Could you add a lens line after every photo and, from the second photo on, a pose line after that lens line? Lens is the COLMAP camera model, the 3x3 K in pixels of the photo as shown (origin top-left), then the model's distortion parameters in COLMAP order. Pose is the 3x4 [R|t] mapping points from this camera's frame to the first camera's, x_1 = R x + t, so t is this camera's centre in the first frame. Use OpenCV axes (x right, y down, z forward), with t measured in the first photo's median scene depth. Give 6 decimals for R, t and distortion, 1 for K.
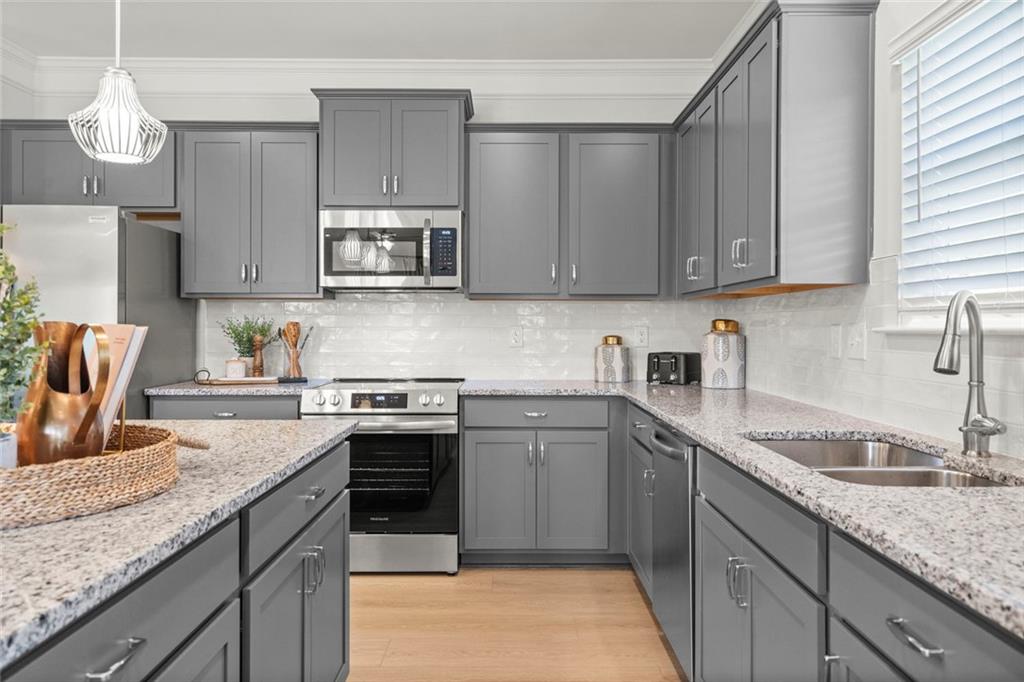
lens RADIAL K [[705.9, 0, 513.1], [0, 705.9, 336.0], [0, 0, 1]] dist [0.002744, 0.000688]
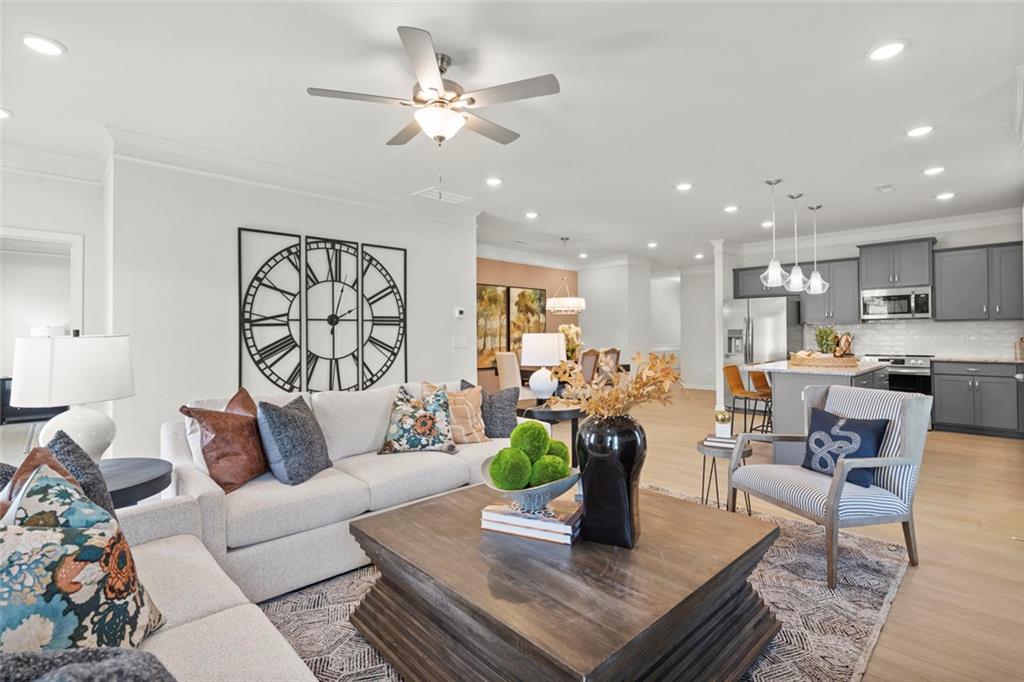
lens RADIAL K [[462.3, 0, 514.4], [0, 462.3, 331.0], [0, 0, 1]] dist [-0.014573, 0.000551]
pose [[0.691178, -0.011600, -0.722592, 0.071204], [-0.000794, 0.999858, -0.016810, 0.005240], [0.722684, 0.012193, 0.691071, -1.134416]]
